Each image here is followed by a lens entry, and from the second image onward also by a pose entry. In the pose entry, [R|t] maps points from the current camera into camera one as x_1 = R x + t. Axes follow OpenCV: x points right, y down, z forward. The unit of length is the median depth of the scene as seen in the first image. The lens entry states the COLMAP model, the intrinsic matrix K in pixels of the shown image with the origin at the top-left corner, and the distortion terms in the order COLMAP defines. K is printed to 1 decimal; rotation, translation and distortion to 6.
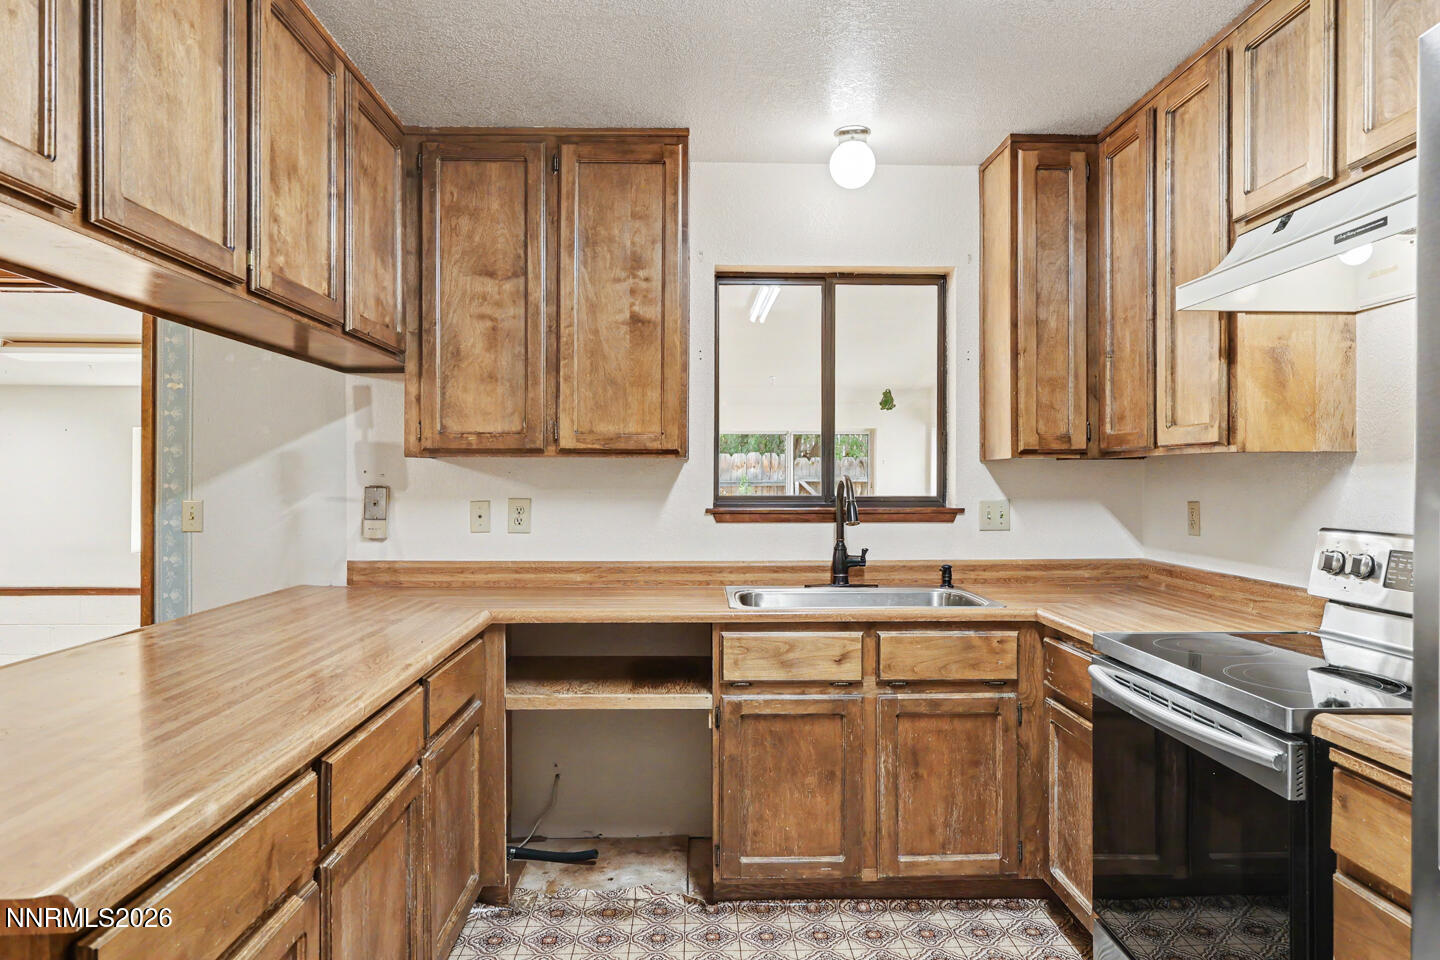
lens RADIAL K [[918.5, 0, 719.4], [0, 918.5, 481.7], [0, 0, 1]] dist [-0.028899, -0.000899]
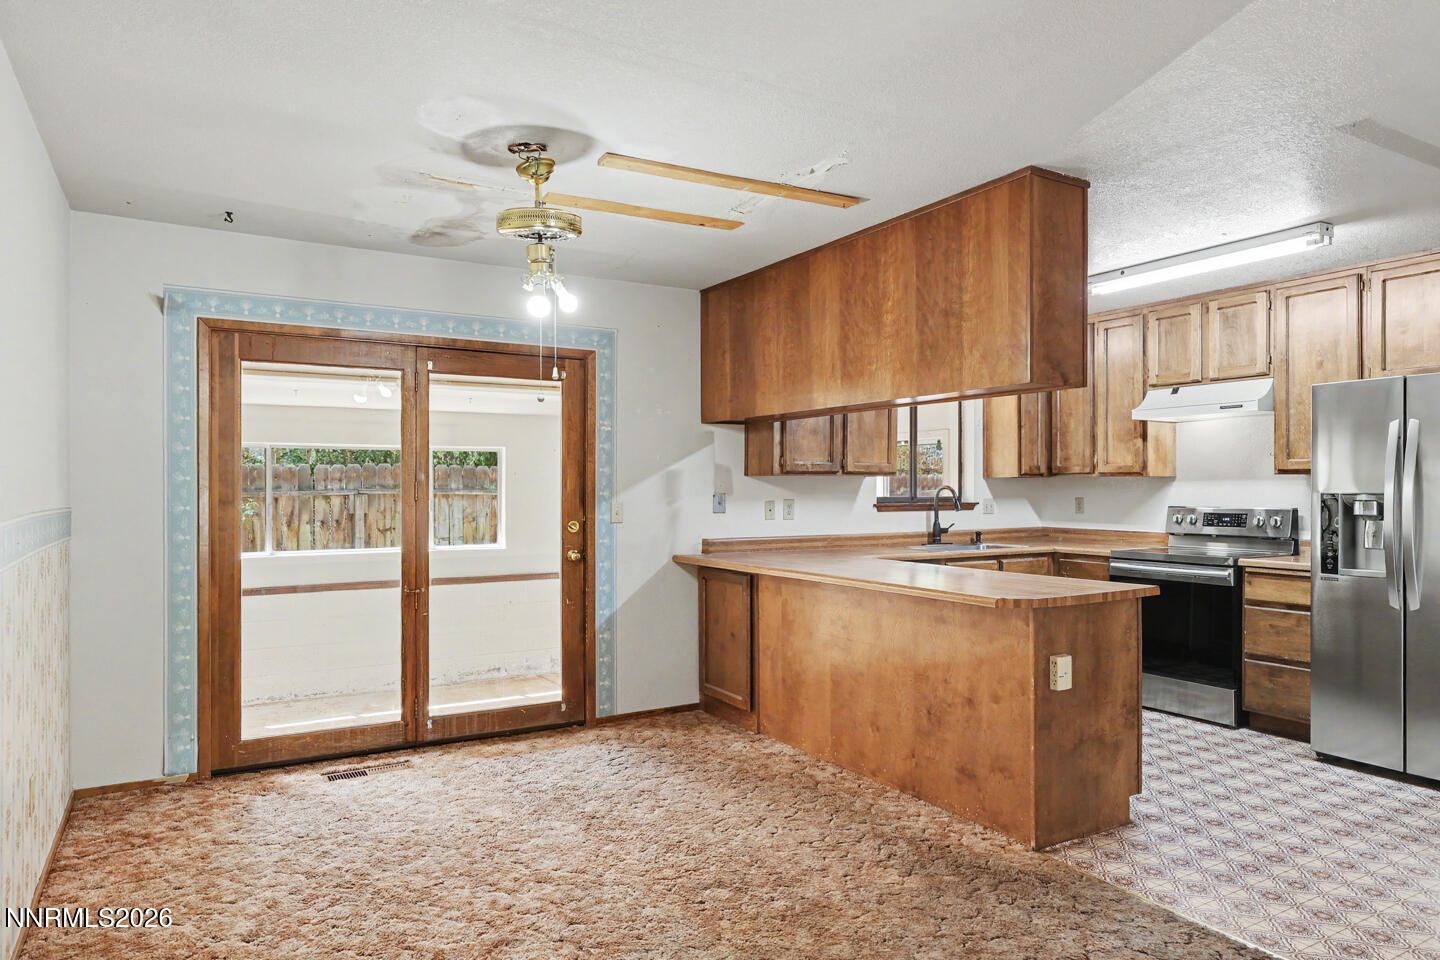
lens RADIAL K [[918.5, 0, 723.5], [0, 918.5, 487.6], [0, 0, 1]] dist [-0.028899, -0.000899]
pose [[0.877551, -0.001657, 0.479481, -1.175772], [0.003089, 0.999993, -0.002198, -0.000035], [-0.479473, 0.003410, 0.877550, -0.461384]]
